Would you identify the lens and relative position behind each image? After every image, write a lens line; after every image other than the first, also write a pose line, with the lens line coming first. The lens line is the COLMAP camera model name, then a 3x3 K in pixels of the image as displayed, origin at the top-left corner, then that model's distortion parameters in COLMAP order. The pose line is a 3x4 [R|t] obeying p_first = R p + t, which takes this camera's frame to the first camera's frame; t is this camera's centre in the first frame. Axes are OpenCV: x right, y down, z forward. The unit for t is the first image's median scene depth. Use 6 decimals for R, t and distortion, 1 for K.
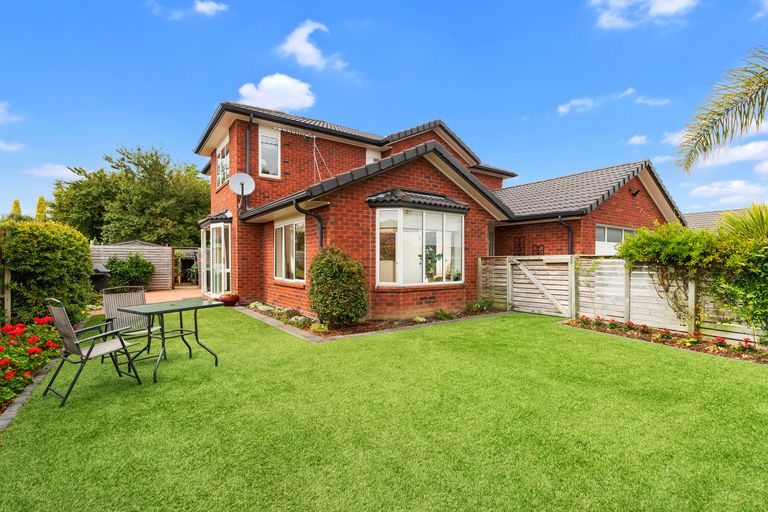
lens RADIAL K [[348.9, 0, 383.7], [0, 348.9, 255.6], [0, 0, 1]] dist [0.004189, 0.000094]
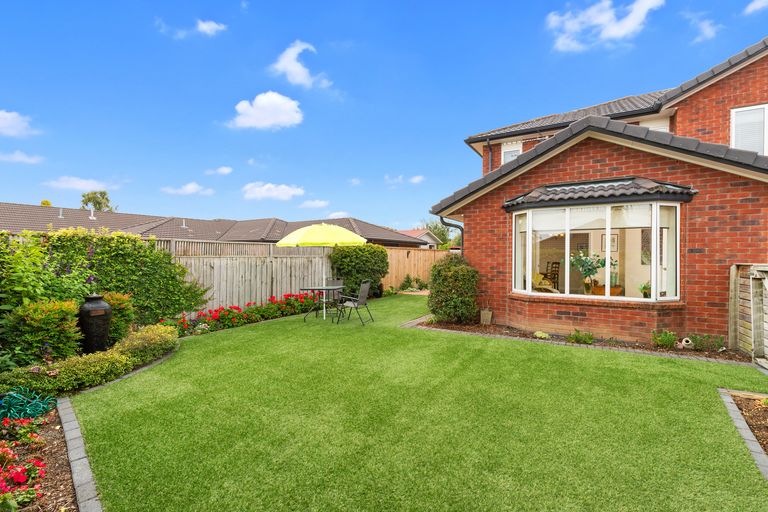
lens RADIAL K [[348.9, 0, 383.7], [0, 348.9, 259.1], [0, 0, 1]] dist [0.004189, 0.000094]
pose [[0.397043, 0.003763, -0.917792, 0.715045], [0.001505, 0.999988, 0.004751, -0.010703], [0.917799, -0.003268, 0.397032, 0.274298]]
